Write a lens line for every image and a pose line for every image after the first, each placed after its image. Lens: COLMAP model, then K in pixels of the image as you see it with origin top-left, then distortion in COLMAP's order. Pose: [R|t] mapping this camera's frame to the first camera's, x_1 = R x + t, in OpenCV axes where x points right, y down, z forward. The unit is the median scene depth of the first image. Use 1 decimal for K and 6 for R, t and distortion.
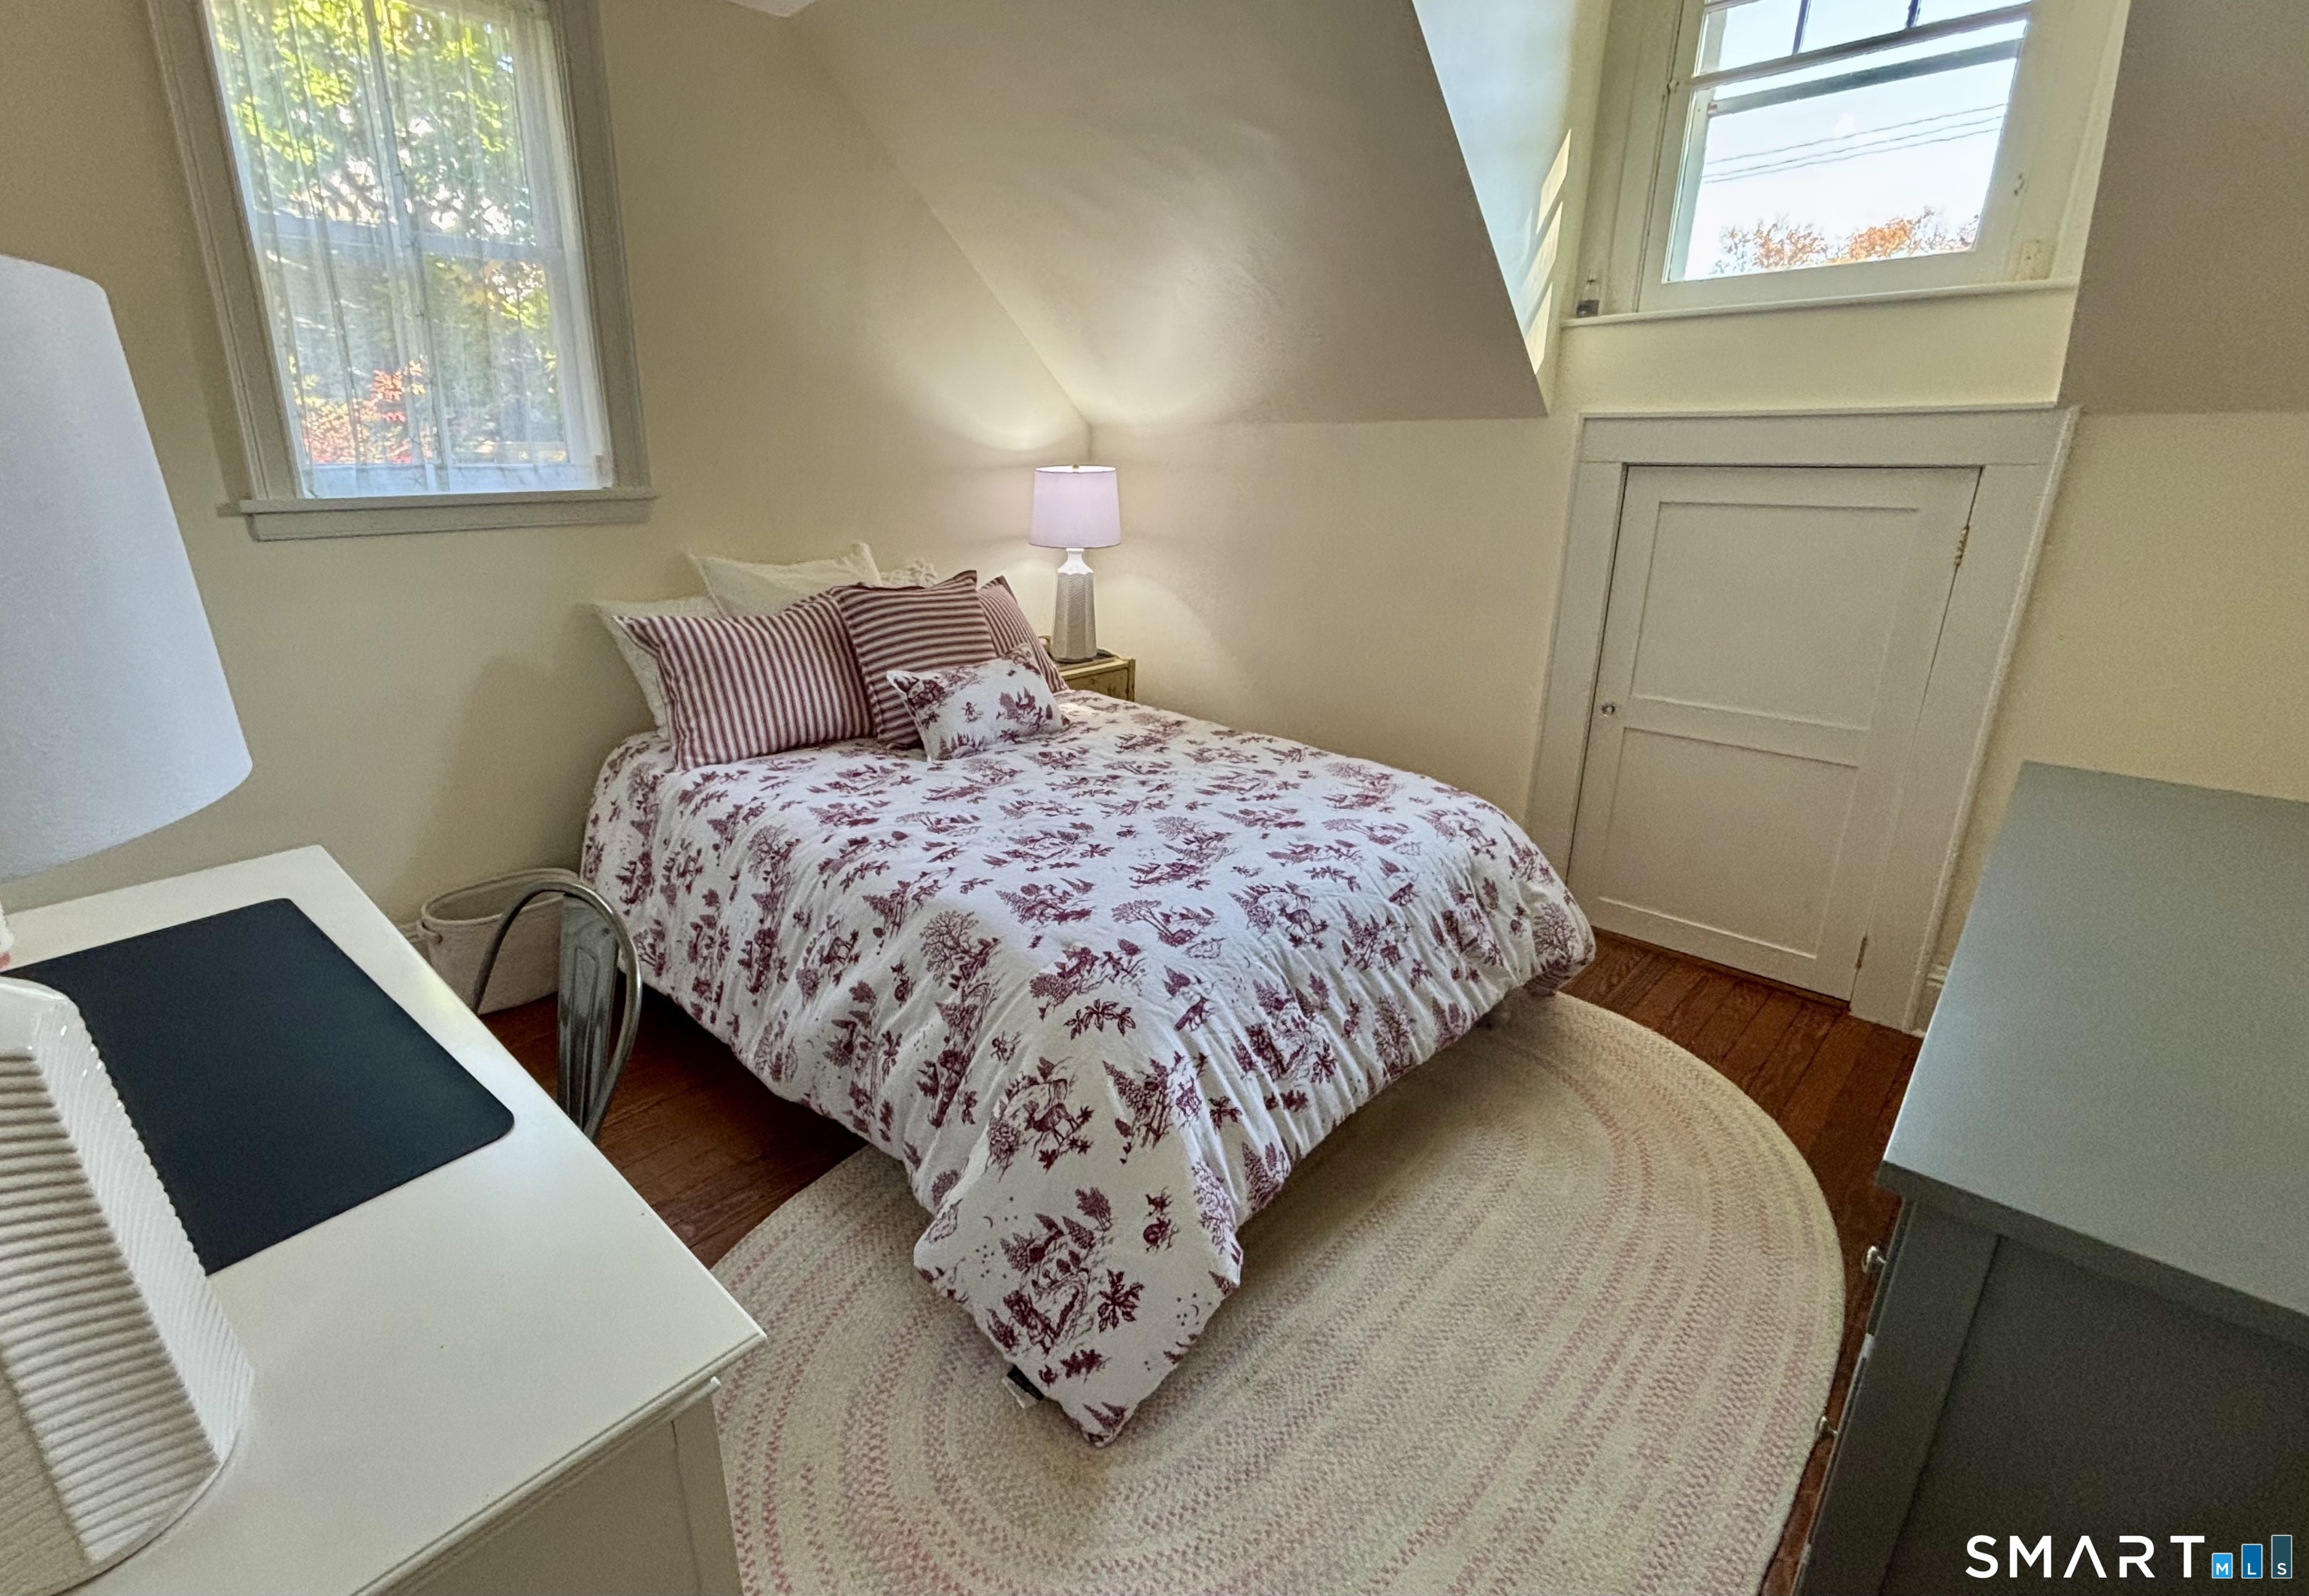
lens RADIAL K [[943.3, 0, 1154.5], [0, 943.3, 798.0], [0, 0, 1]] dist [-0.001466, -0.000095]
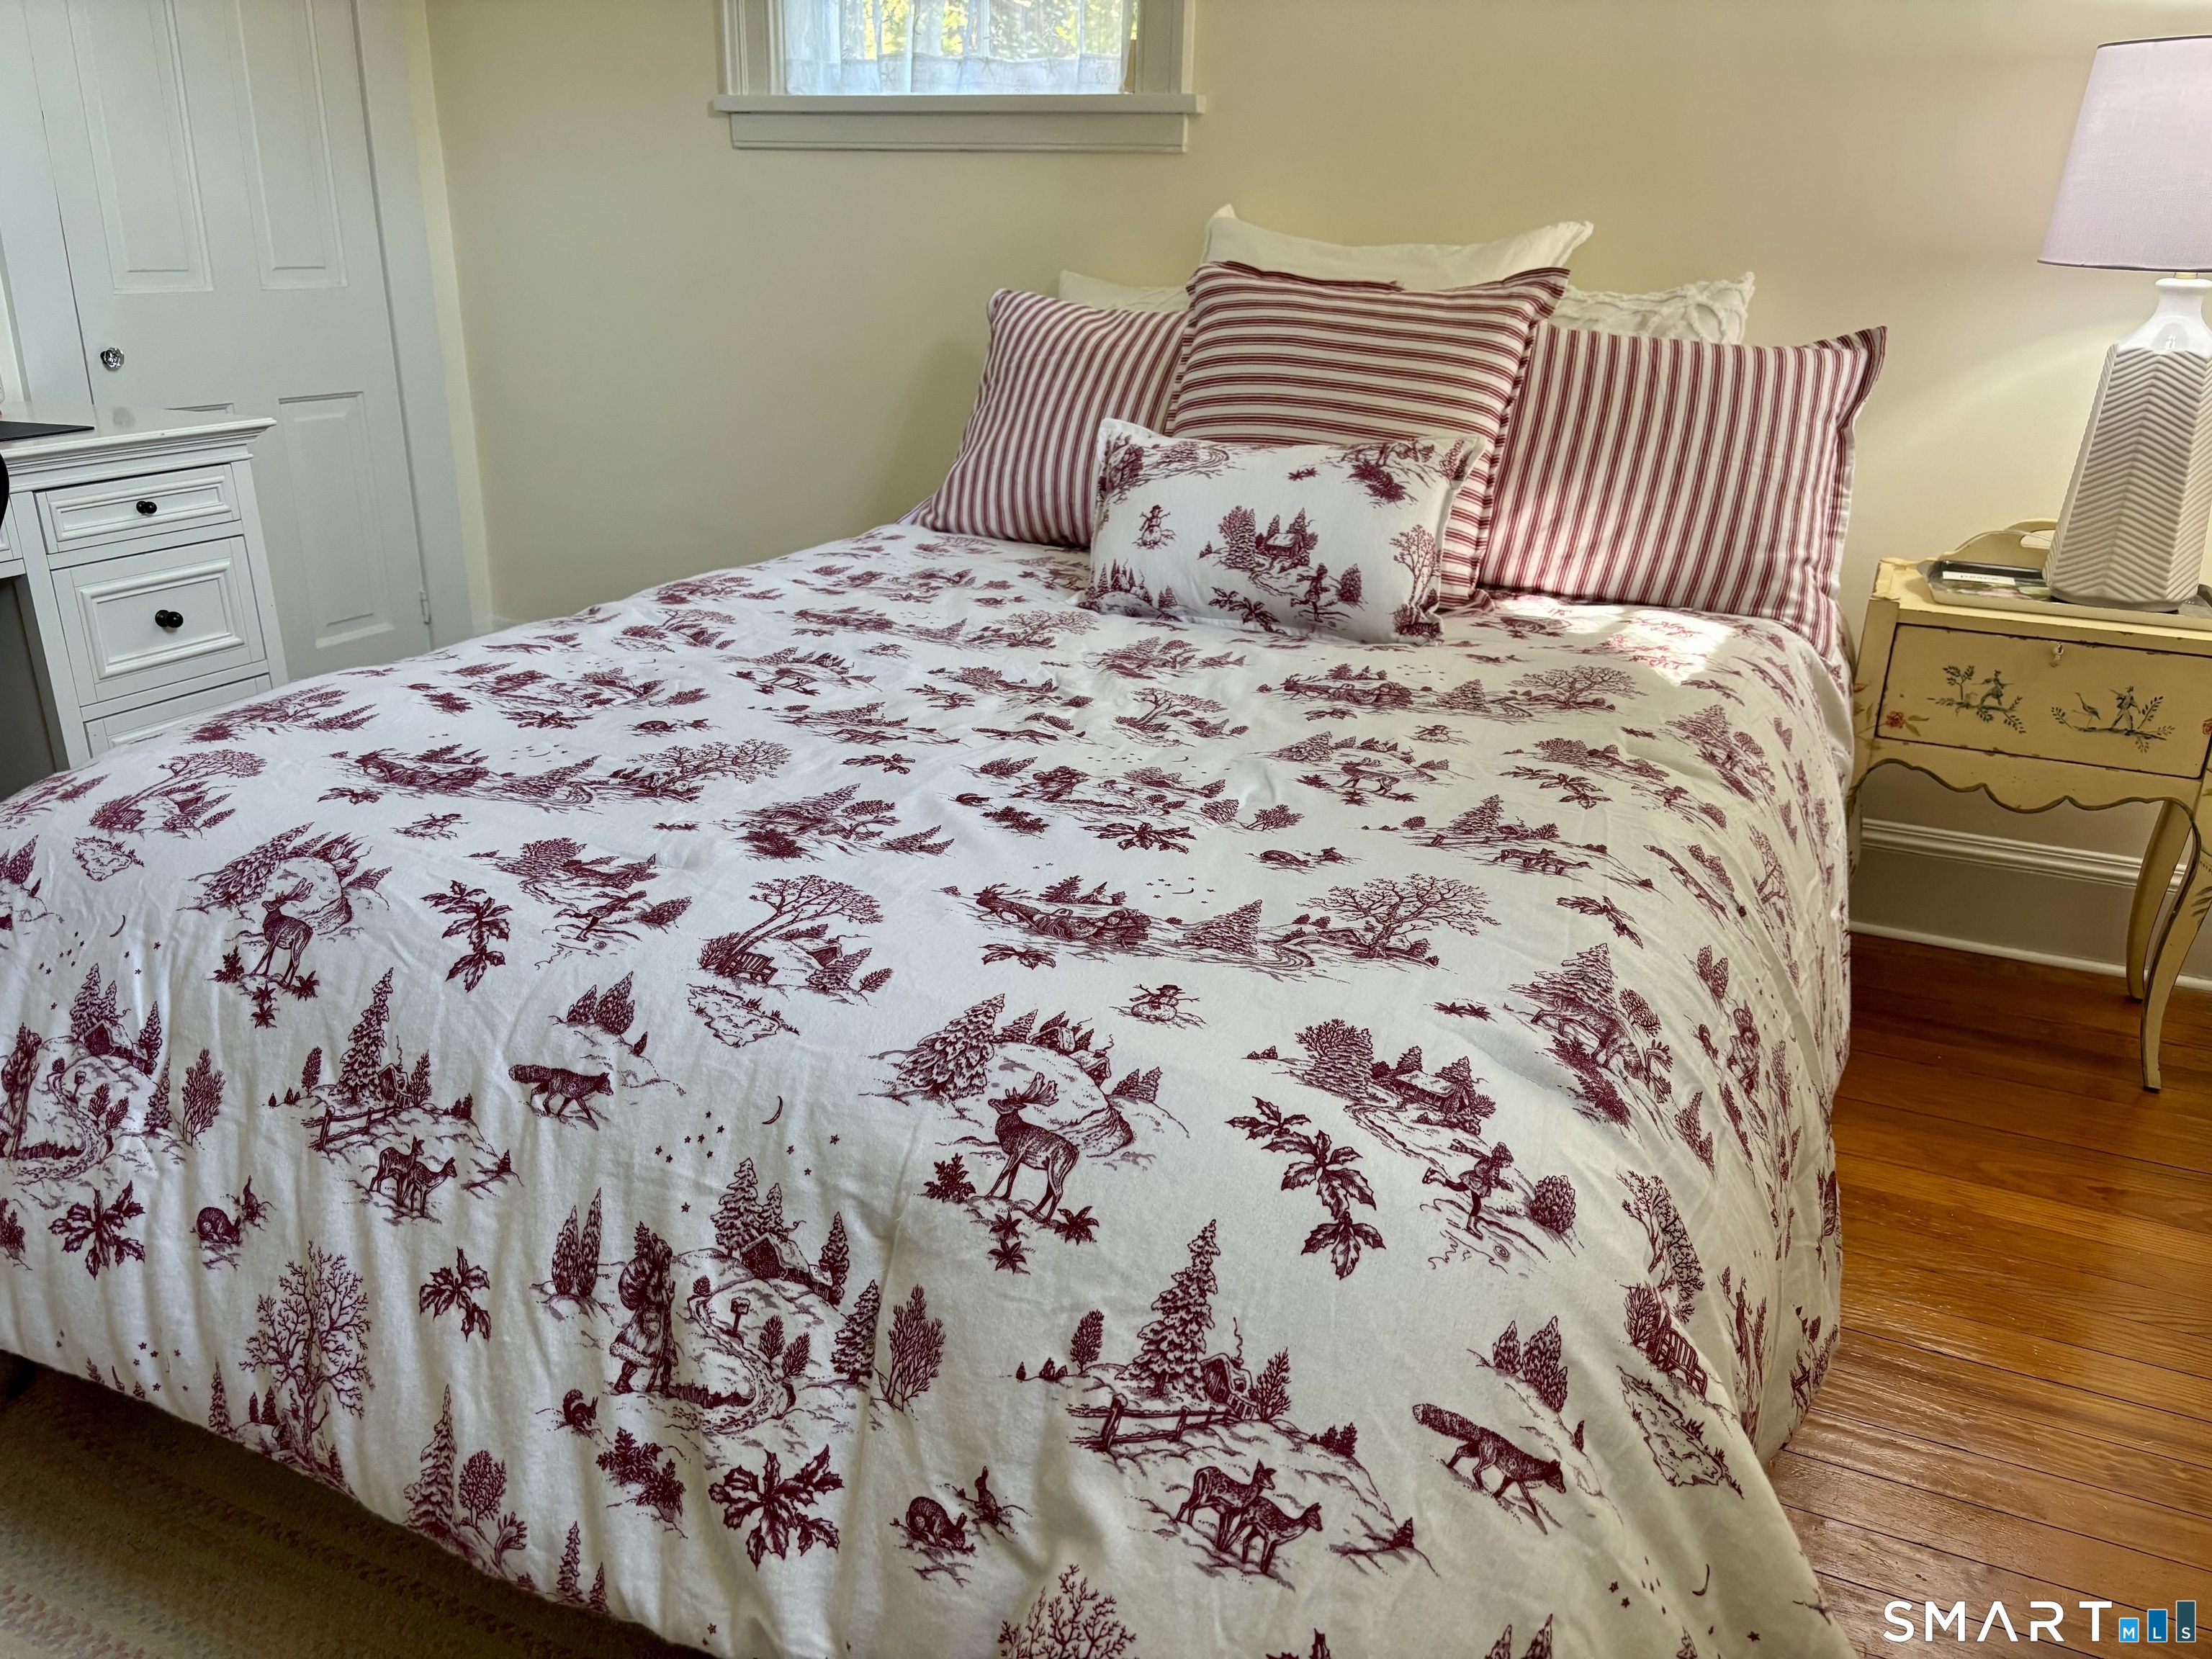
lens RADIAL K [[1707.7, 0, 1106.0], [0, 1707.7, 829.5], [0, 0, 1]] dist [0.004840, -0.003945]
pose [[0.362059, 0.334491, -0.870074, 0.759175], [-0.334515, 0.917851, 0.213659, -0.161293], [0.870065, 0.213695, 0.444209, 0.801711]]
